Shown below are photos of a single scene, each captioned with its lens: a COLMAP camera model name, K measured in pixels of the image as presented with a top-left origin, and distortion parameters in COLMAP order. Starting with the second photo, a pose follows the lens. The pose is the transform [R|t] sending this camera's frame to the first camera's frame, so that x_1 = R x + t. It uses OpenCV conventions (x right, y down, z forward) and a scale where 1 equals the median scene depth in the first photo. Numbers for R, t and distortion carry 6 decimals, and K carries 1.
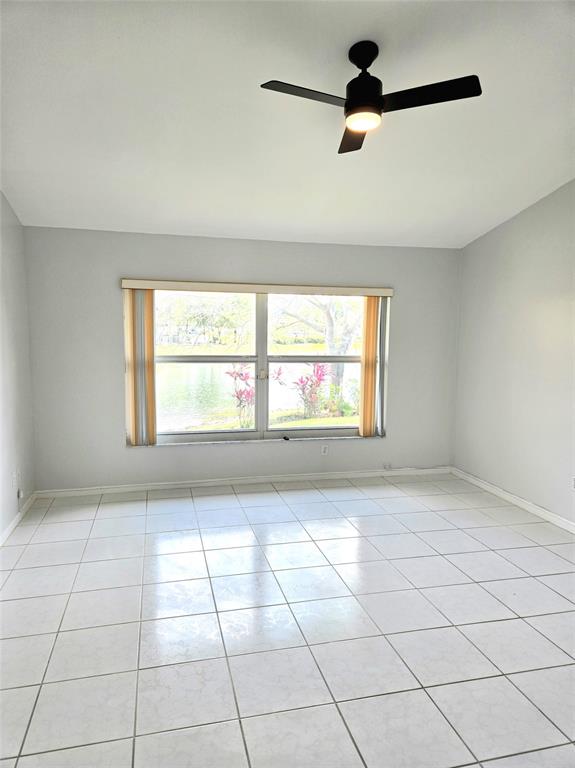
lens RADIAL K [[514.6, 0, 284.6], [0, 514.6, 388.1], [0, 0, 1]] dist [0.081514, -0.074817]
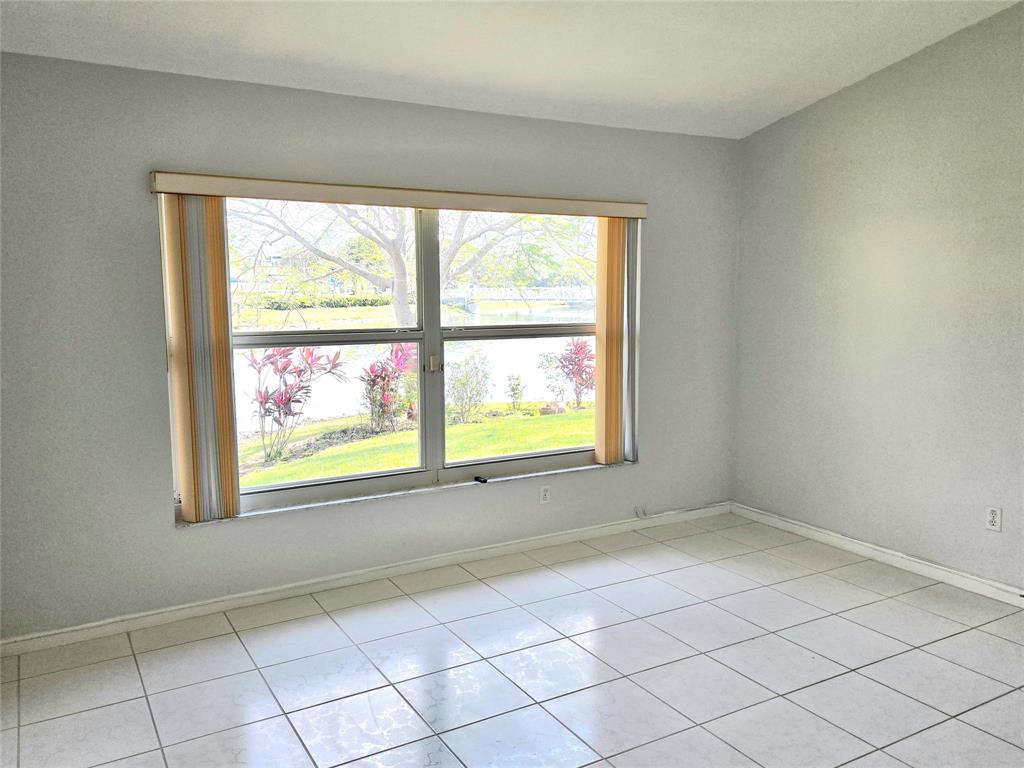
lens RADIAL K [[799.4, 0, 512.4], [0, 799.4, 395.4], [0, 0, 1]] dist [0.076258, -0.078714]
pose [[0.958692, -0.052605, 0.279541, -0.195631], [0.045784, 0.998474, 0.030879, -0.015205], [-0.280739, -0.016805, 0.959637, 0.184154]]
